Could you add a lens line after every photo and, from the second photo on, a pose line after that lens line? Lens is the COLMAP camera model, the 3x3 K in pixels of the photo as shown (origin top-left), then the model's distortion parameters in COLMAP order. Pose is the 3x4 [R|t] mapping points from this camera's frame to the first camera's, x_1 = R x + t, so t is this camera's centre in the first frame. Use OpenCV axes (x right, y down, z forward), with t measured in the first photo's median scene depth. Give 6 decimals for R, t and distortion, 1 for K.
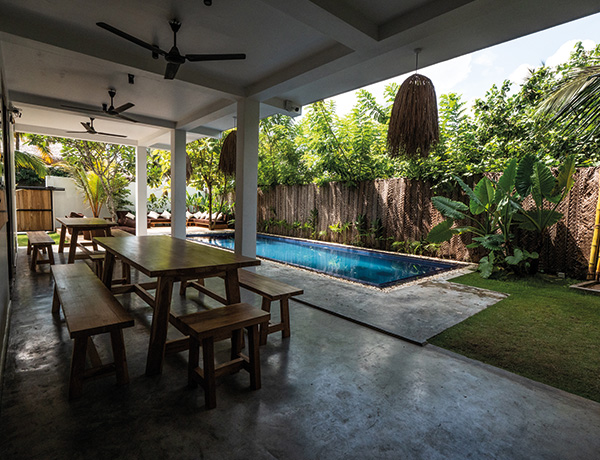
lens RADIAL K [[311.0, 0, 300.0], [0, 311.0, 230.0], [0, 0, 1]] dist [-0.000256, -0.000397]
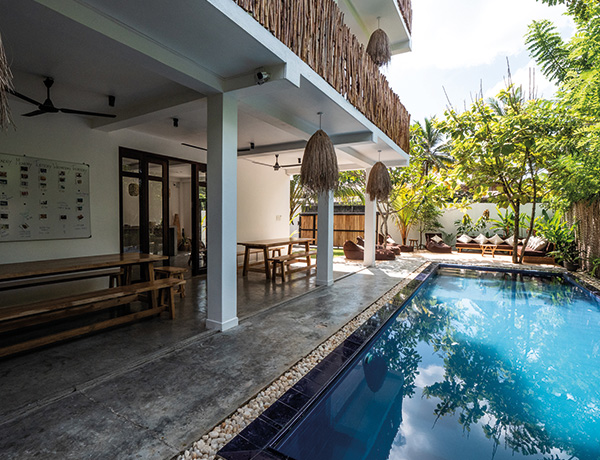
lens RADIAL K [[311.0, 0, 300.0], [0, 311.0, 230.0], [0, 0, 1]] dist [-0.000256, -0.000397]
pose [[0.315275, 0.008458, -0.948963, 0.491199], [-0.075131, 0.997044, -0.016075, -0.061309], [0.946022, 0.076365, 0.314978, 0.730421]]
